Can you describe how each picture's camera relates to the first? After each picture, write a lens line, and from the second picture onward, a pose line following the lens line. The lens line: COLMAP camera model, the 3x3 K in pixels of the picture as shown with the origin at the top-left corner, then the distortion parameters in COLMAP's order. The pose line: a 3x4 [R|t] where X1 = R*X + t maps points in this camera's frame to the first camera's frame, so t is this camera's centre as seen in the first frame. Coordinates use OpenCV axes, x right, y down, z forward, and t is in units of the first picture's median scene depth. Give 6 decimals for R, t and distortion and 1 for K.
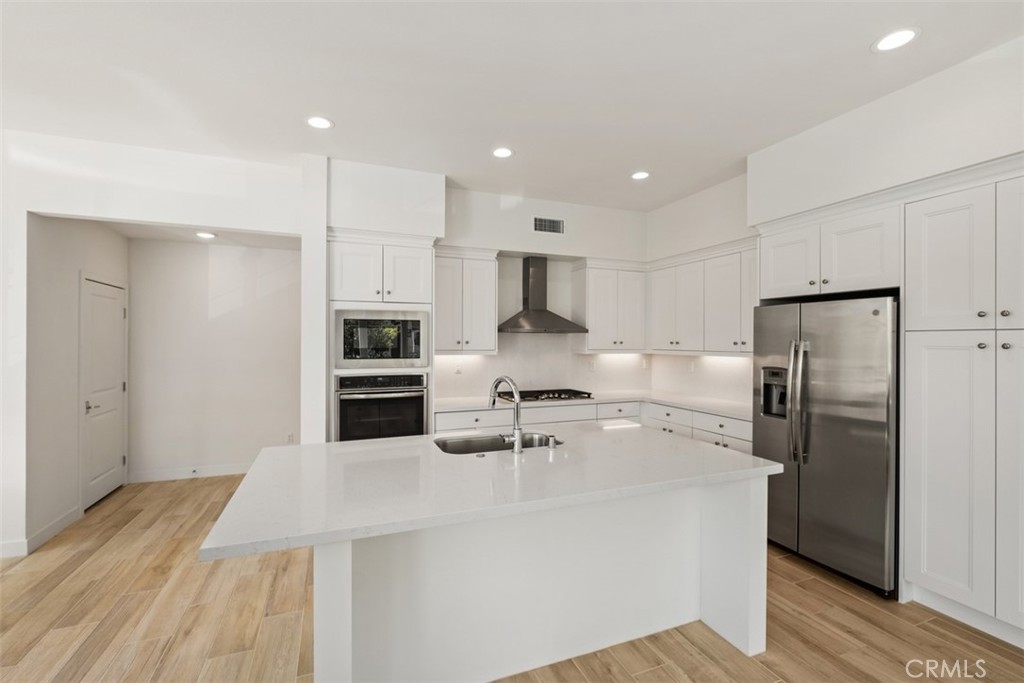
lens RADIAL K [[440.2, 0, 510.1], [0, 440.2, 340.4], [0, 0, 1]] dist [-0.014841, 0.000384]
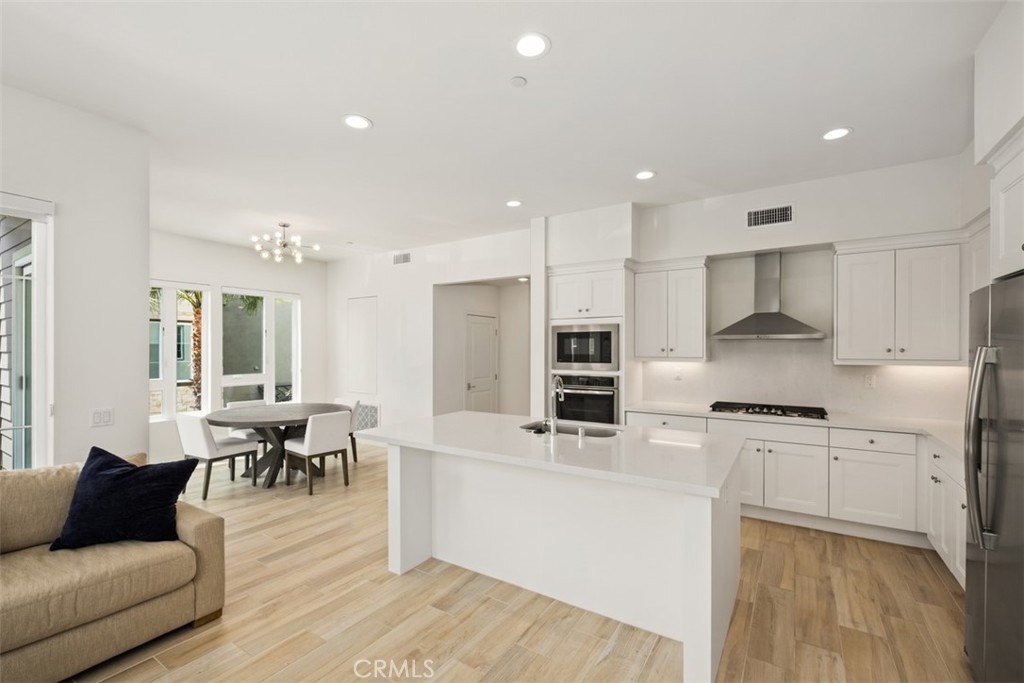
lens RADIAL K [[440.2, 0, 506.4], [0, 440.2, 348.4], [0, 0, 1]] dist [-0.014841, 0.000384]
pose [[0.578501, -0.003301, -0.815675, 0.595704], [0.002557, 0.999994, -0.002233, 0.002432], [0.815677, -0.000794, 0.578507, 0.082539]]
